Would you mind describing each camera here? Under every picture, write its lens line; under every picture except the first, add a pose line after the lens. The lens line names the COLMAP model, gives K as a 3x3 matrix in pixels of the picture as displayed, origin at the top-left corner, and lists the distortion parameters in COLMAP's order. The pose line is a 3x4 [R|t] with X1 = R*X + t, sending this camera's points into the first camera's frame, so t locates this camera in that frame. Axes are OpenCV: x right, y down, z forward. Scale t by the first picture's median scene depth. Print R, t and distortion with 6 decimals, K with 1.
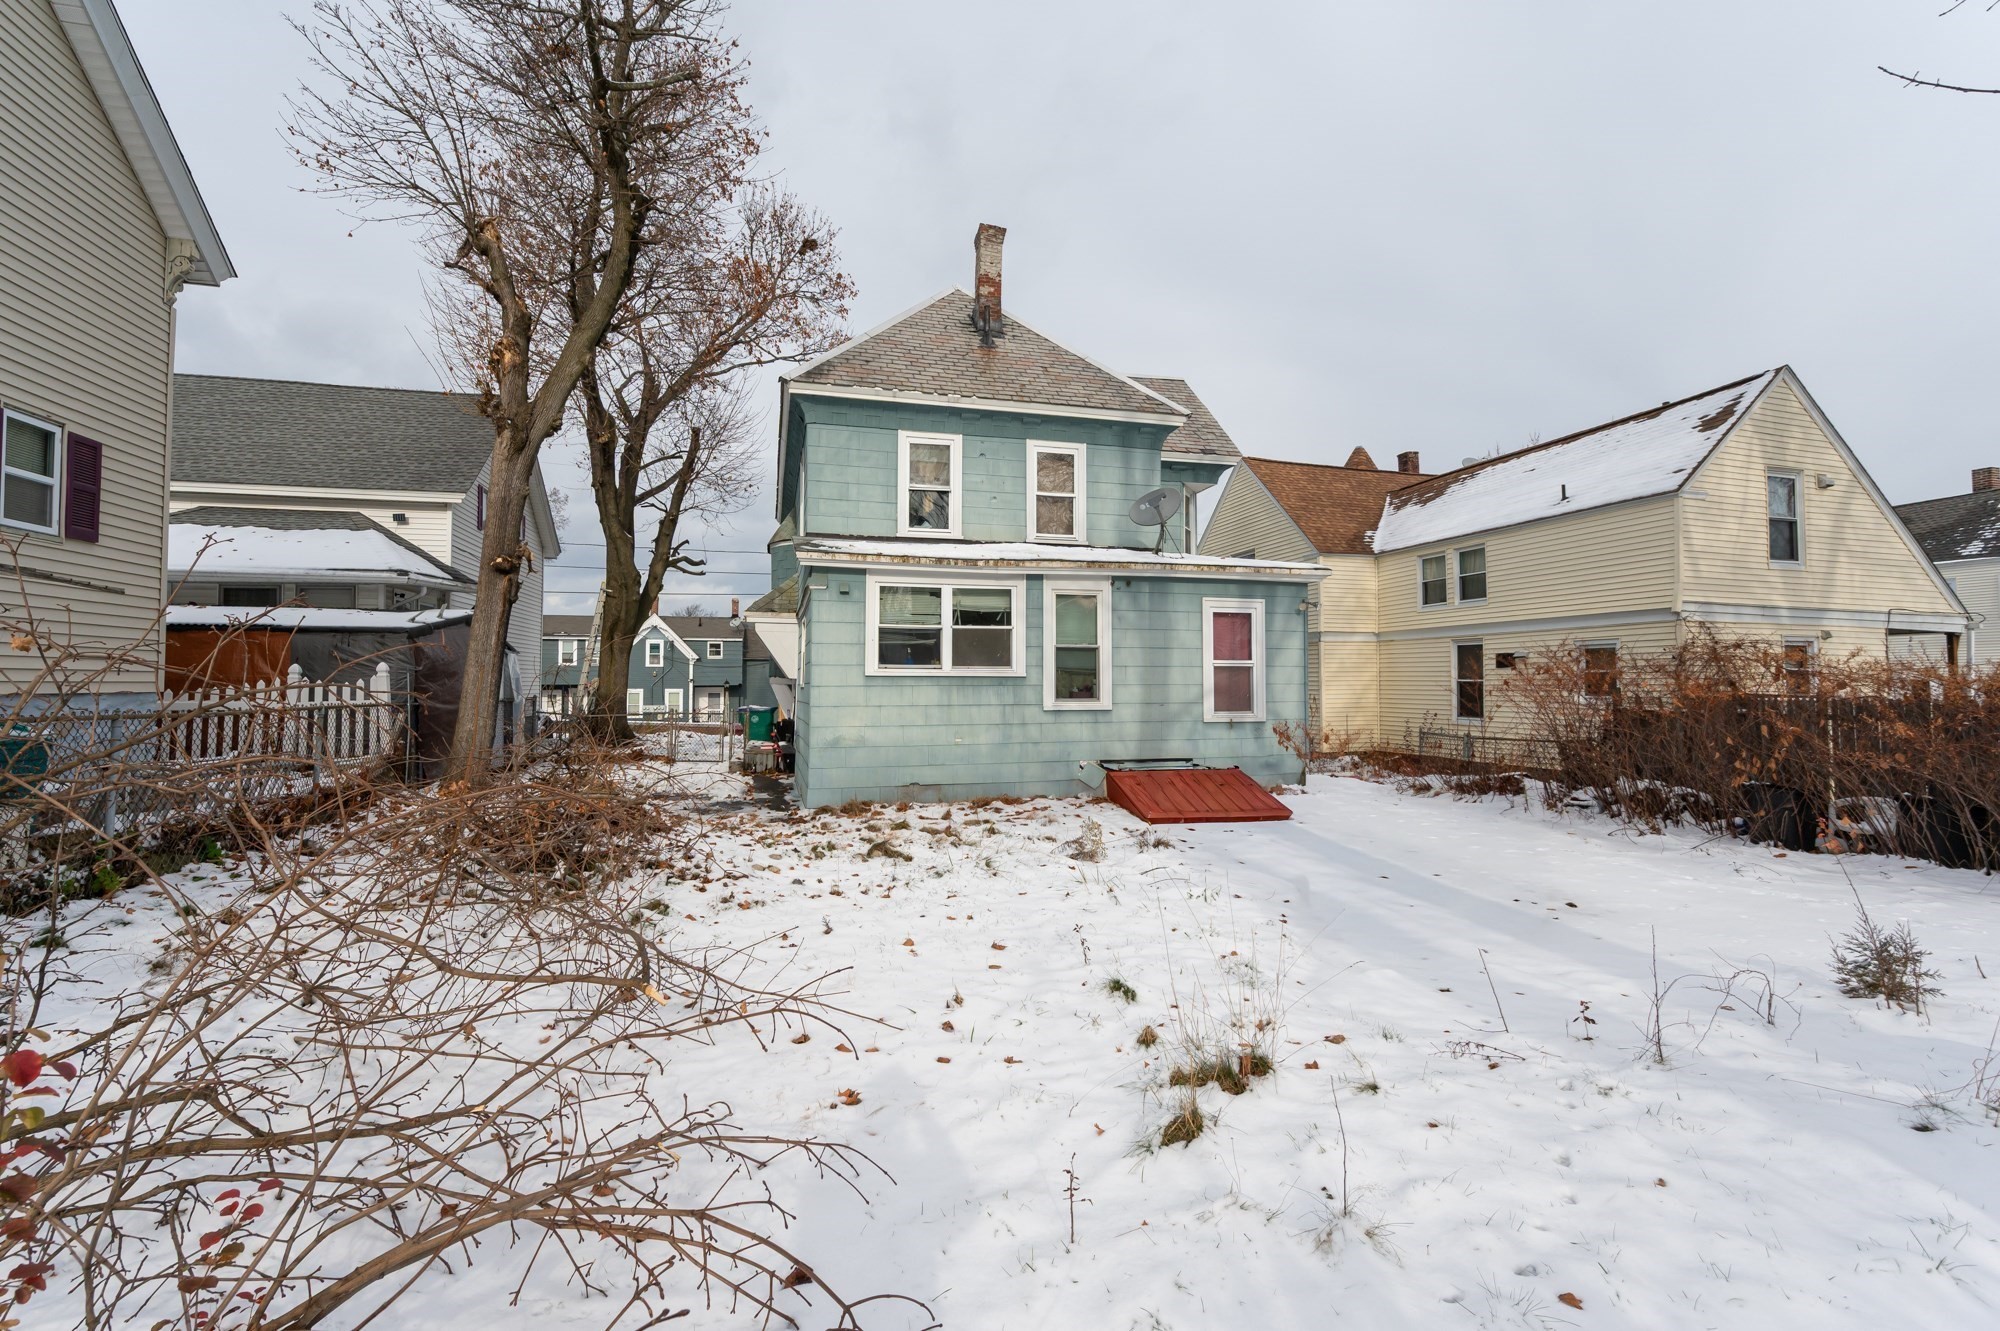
lens RADIAL K [[836.1, 0, 1002.9], [0, 836.1, 660.7], [0, 0, 1]] dist [-0.002193, -0.000092]
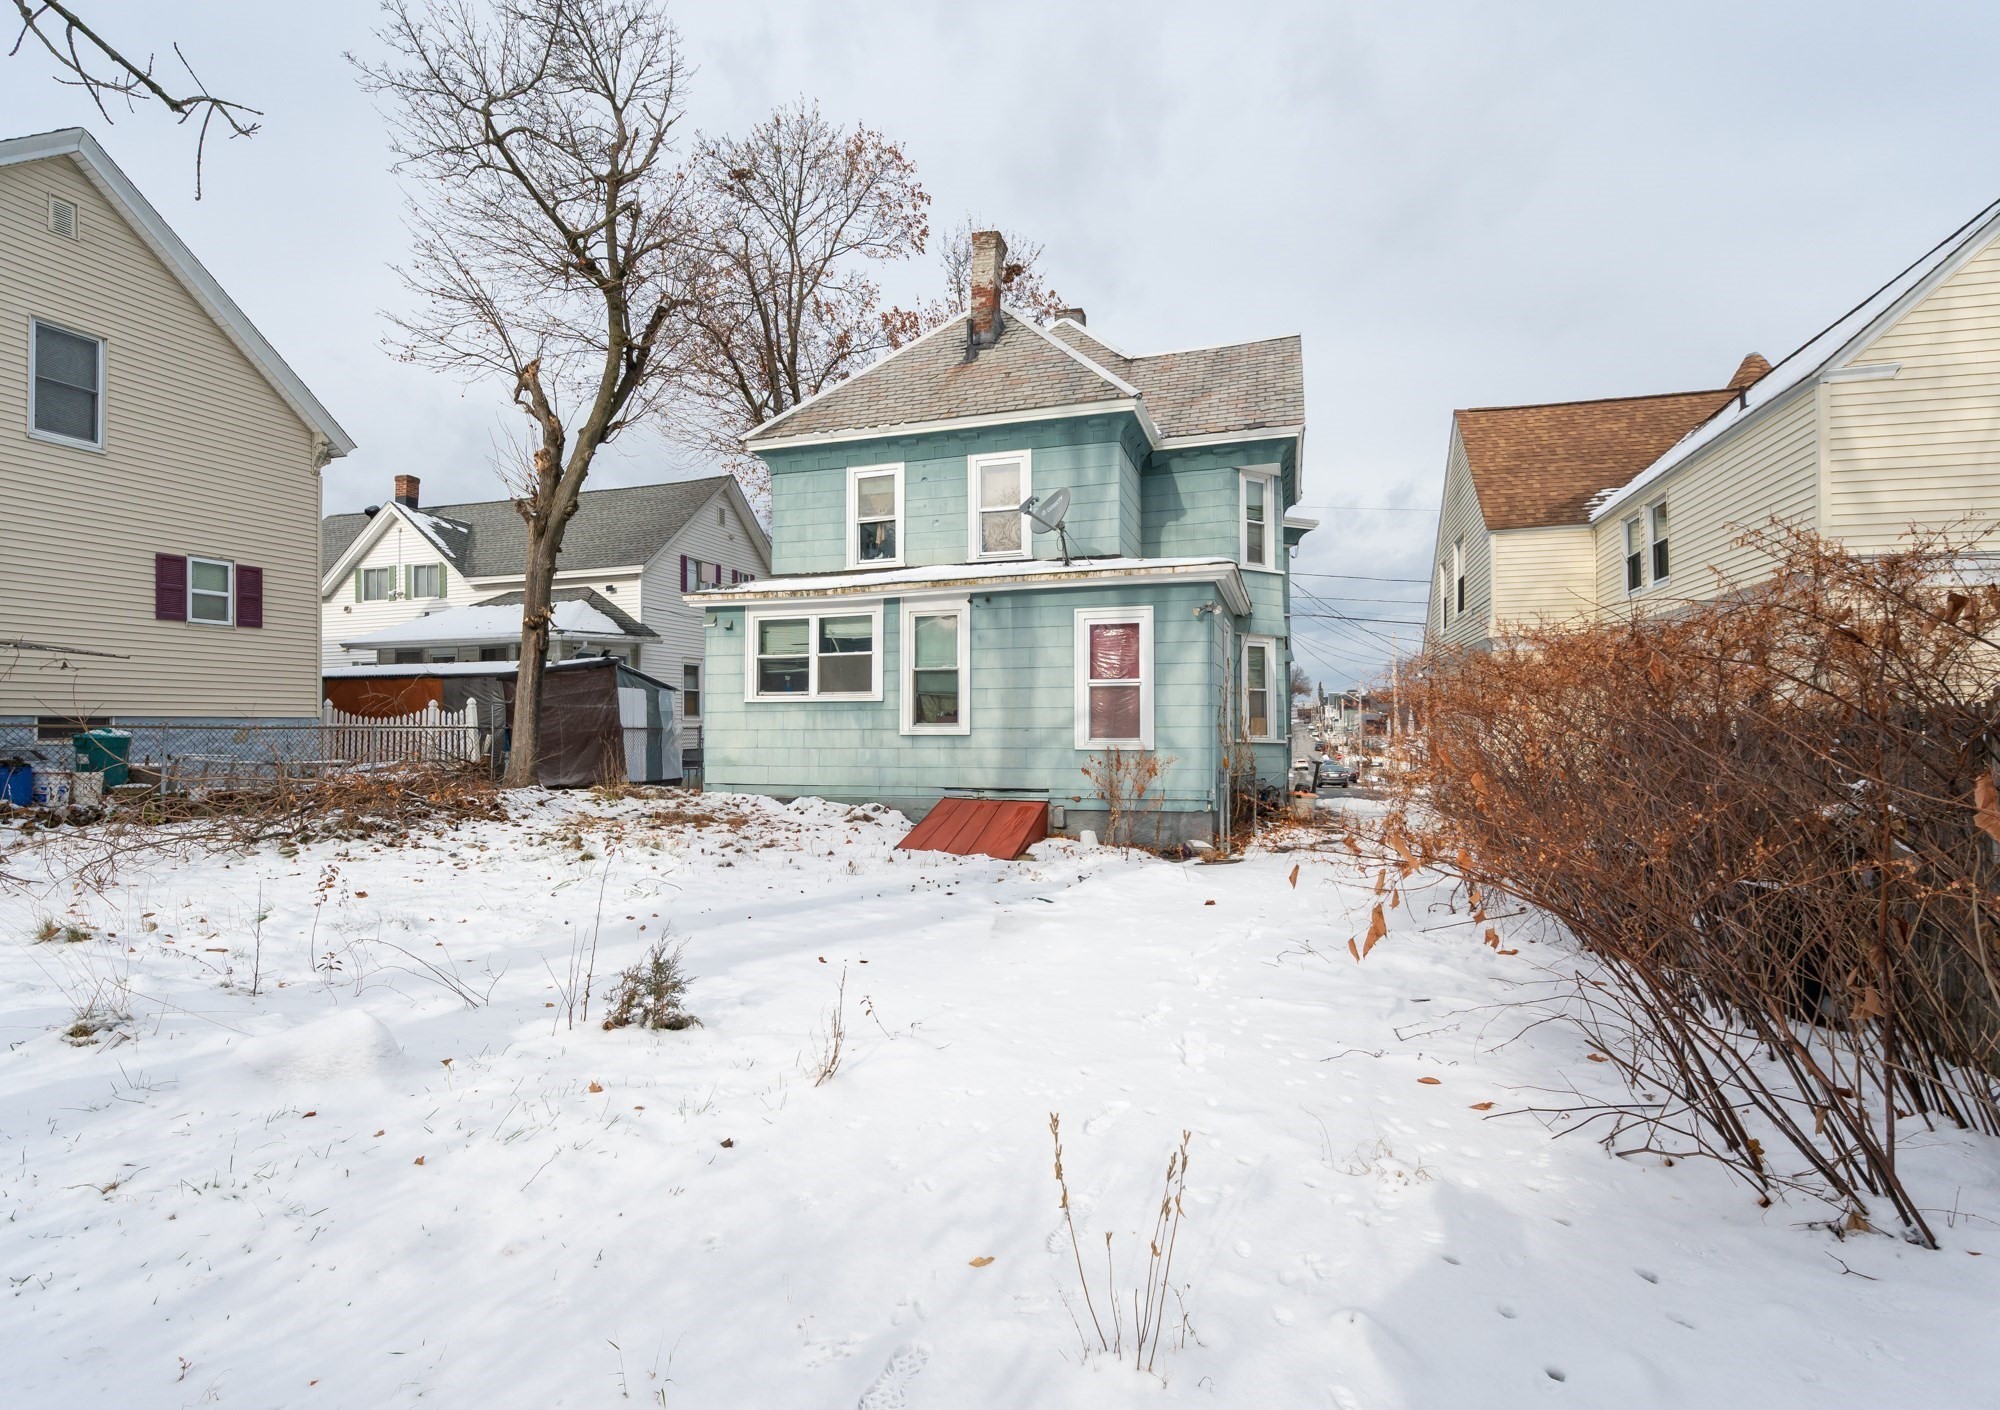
lens RADIAL K [[929.0, 0, 999.2], [0, 929.0, 714.1], [0, 0, 1]] dist [0.001058, -0.000036]
pose [[0.844750, -0.009112, -0.535084, 0.722107], [0.018672, 0.999748, 0.012453, 0.022647], [0.534836, -0.020511, 0.844707, 0.128454]]
